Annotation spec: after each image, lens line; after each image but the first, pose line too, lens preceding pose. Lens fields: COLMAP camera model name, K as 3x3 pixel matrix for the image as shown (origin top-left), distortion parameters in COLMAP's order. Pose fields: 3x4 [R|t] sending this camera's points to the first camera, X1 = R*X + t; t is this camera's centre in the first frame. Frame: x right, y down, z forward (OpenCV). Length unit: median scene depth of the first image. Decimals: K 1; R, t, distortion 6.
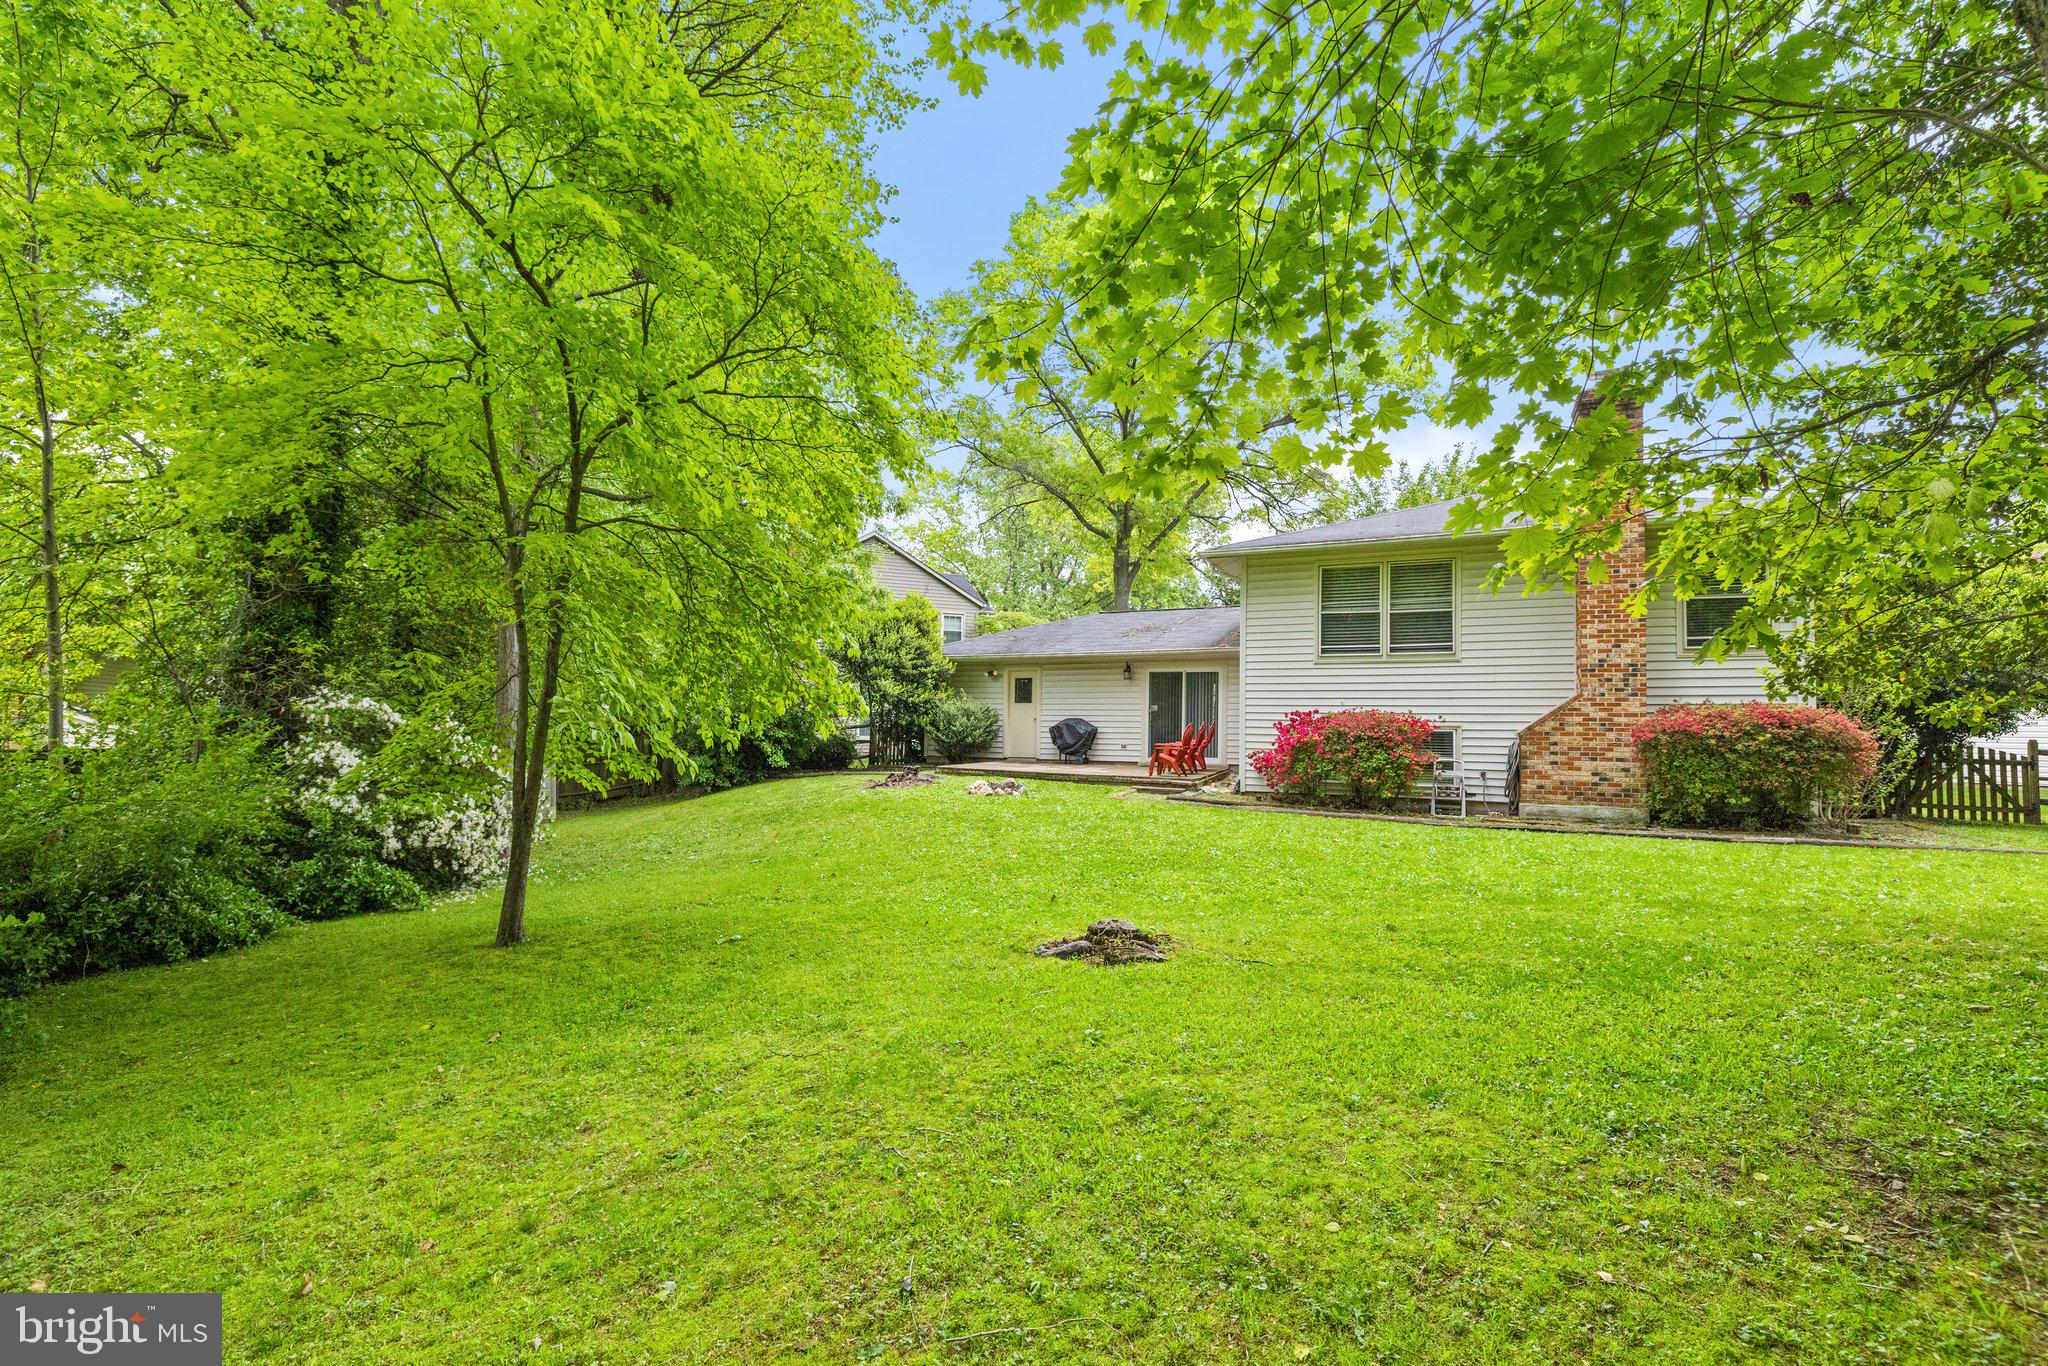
lens RADIAL K [[949.5, 0, 977.9], [0, 949.5, 703.1], [0, 0, 1]] dist [0.001031, -0.000693]
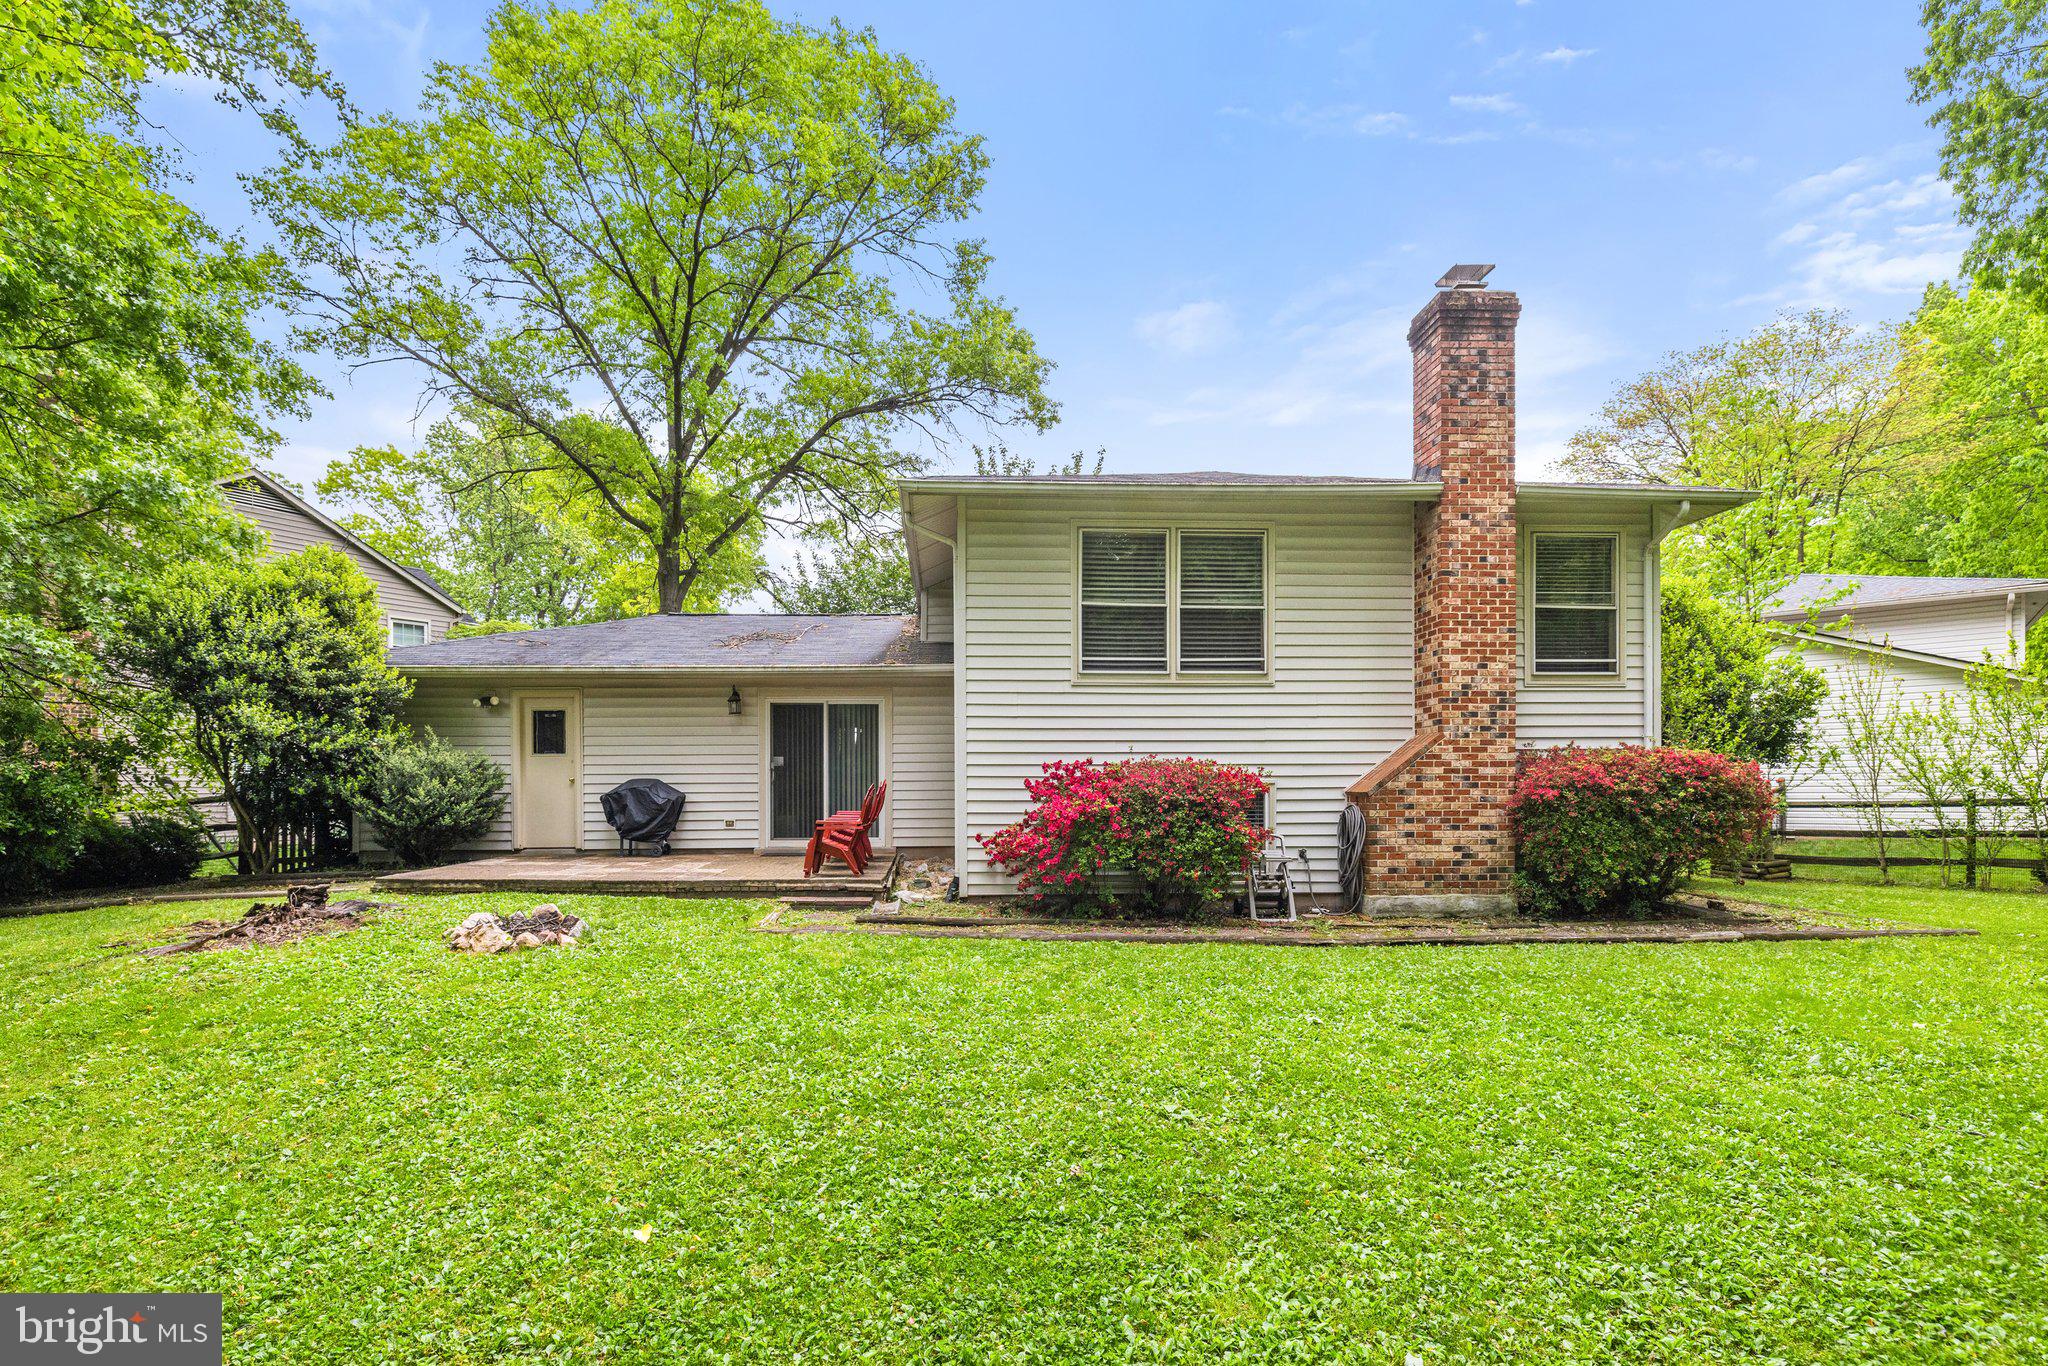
lens RADIAL K [[949.5, 0, 941.6], [0, 949.5, 803.1], [0, 0, 1]] dist [0.001031, -0.000693]
pose [[0.887559, -0.022664, 0.460136, -0.008392], [0.004100, 0.999138, 0.041304, 0.008620], [-0.460675, -0.034773, 0.886887, 0.449312]]
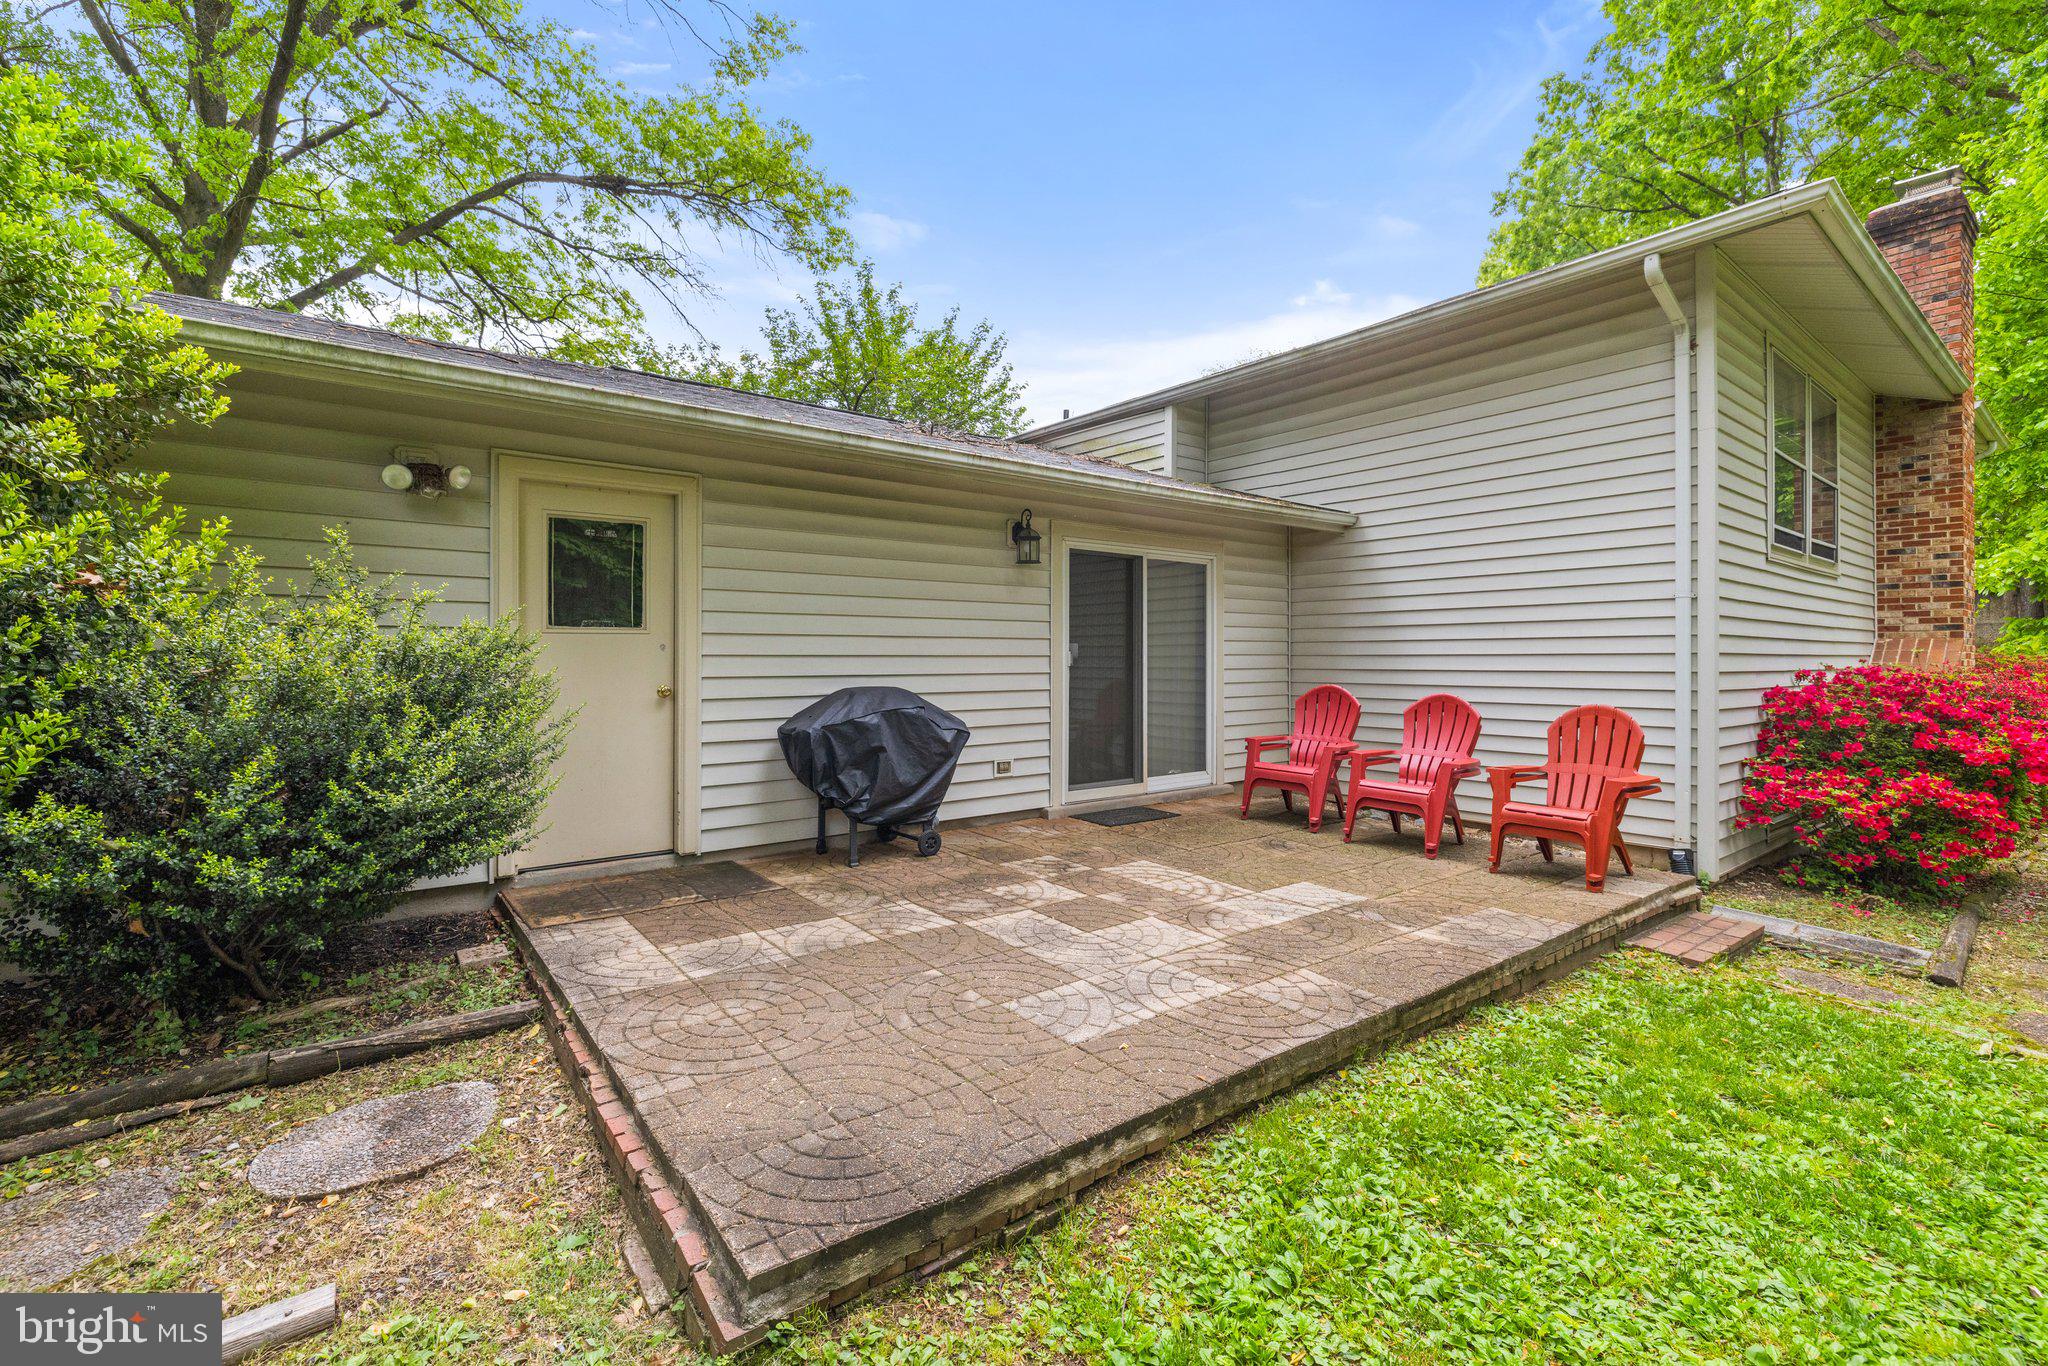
lens RADIAL K [[881.6, 0, 1028.0], [0, 881.6, 686.5], [0, 0, 1]] dist [-0.001482, 0.000392]
pose [[0.416173, -0.035184, 0.908605, -0.133457], [-0.016825, 0.998782, 0.046383, 0.004223], [-0.909130, -0.034591, 0.415074, 0.979523]]
